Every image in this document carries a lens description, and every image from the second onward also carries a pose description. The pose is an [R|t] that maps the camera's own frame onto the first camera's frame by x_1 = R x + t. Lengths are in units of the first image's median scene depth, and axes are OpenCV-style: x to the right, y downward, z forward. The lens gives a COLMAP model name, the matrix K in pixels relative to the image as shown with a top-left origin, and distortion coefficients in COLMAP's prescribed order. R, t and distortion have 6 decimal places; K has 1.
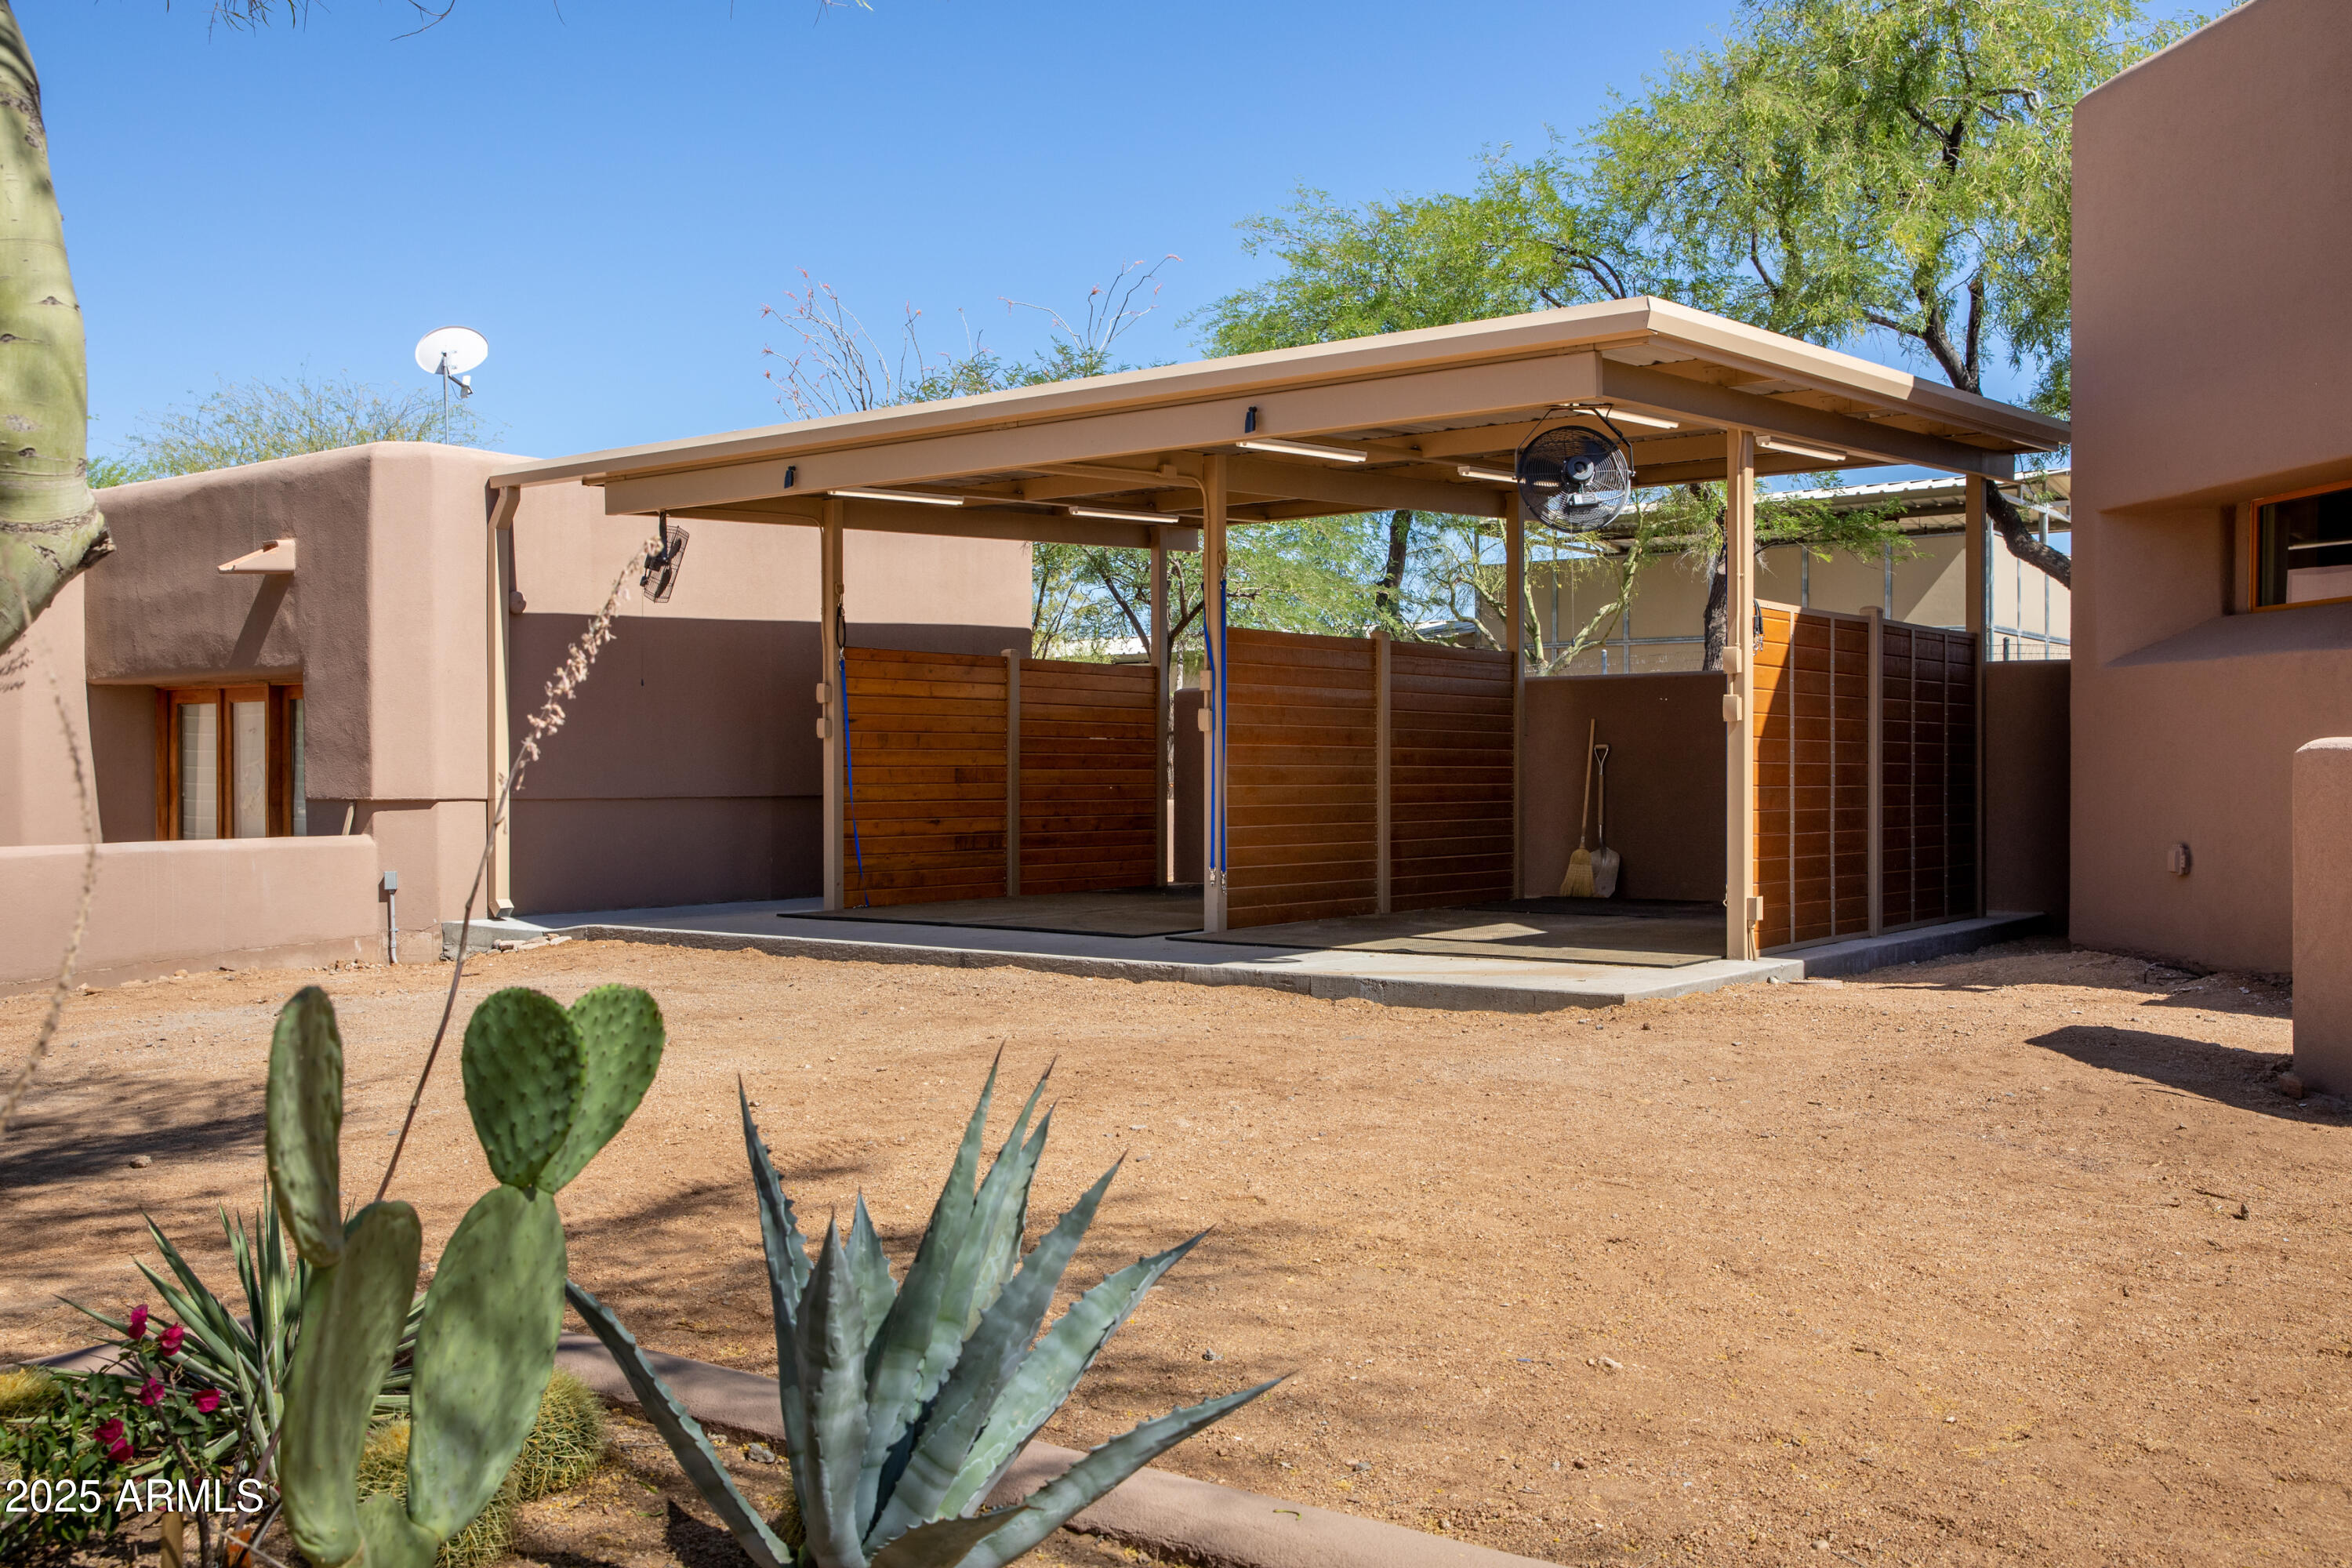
lens RADIAL K [[2257.2, 0, 1177.1], [0, 2257.2, 786.6], [0, 0, 1]] dist [0.002475, 0.000000]
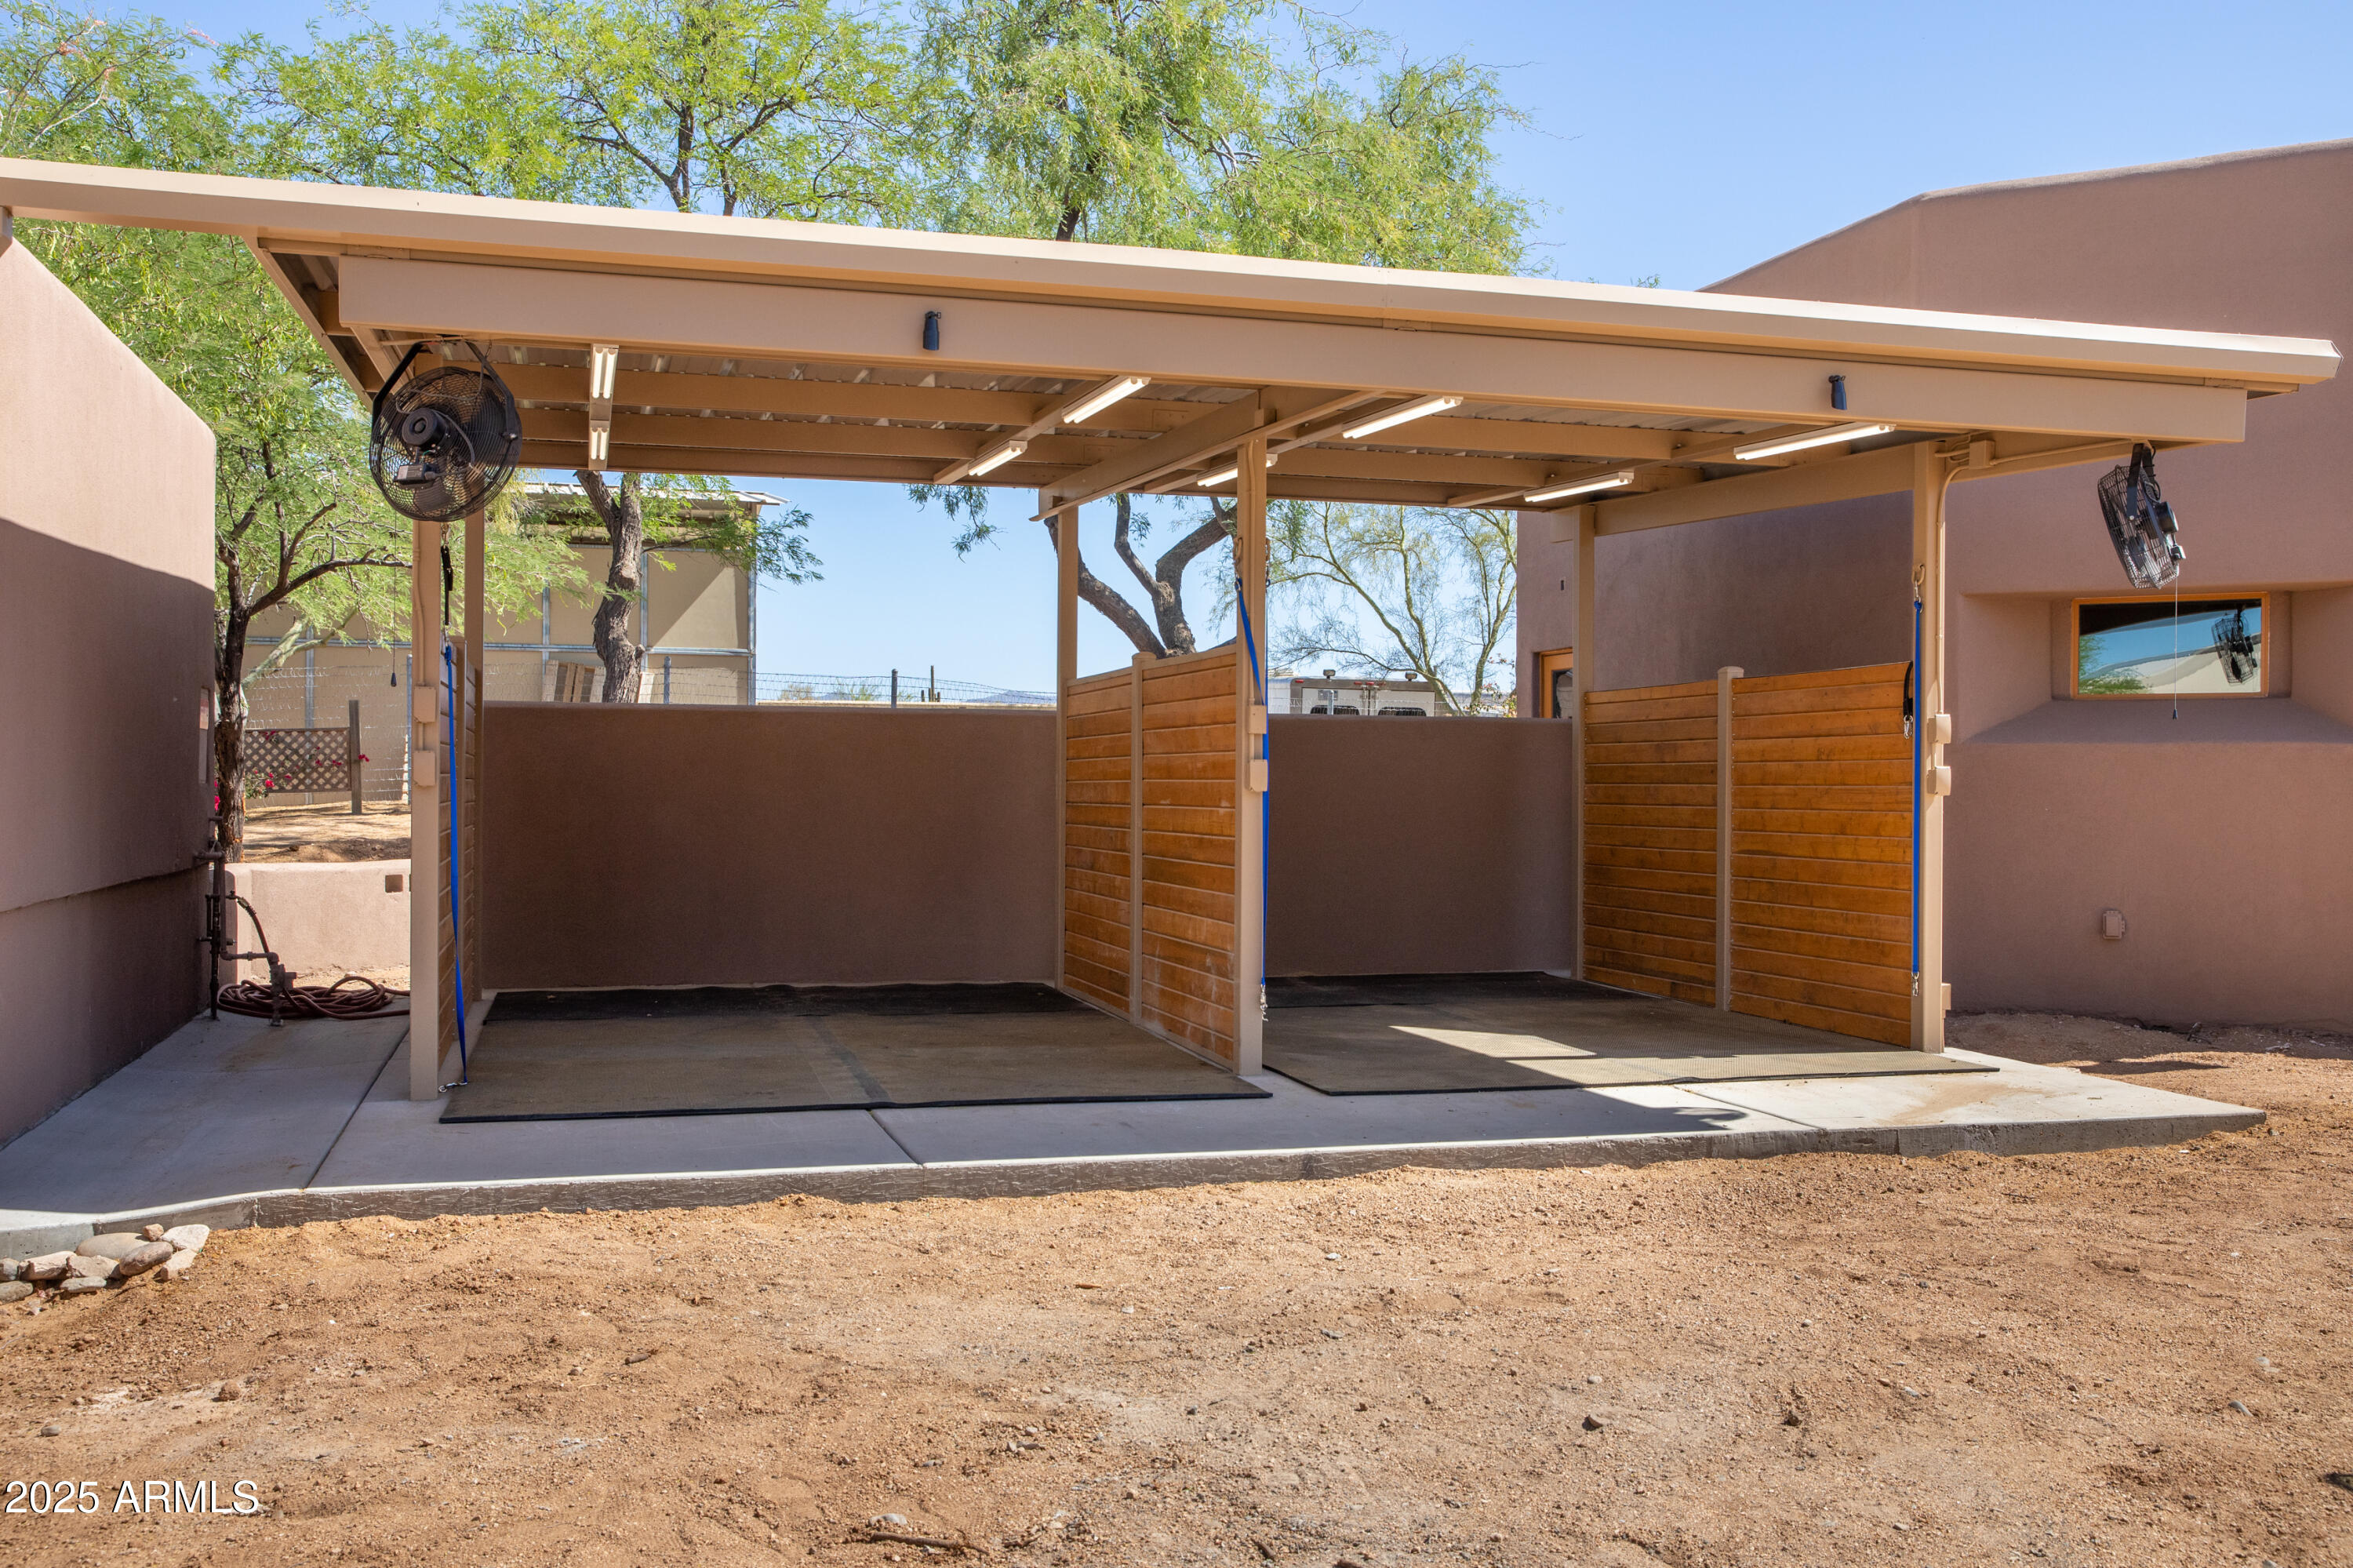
lens RADIAL K [[2258.3, 0, 1178.2], [0, 2258.3, 782.9], [0, 0, 1]] dist [0.002475, 0.000000]
pose [[0.547971, 0.008193, 0.836457, -0.663548], [-0.005290, 0.999966, -0.006329, -0.026163], [-0.836480, -0.000957, 0.547996, 0.715637]]
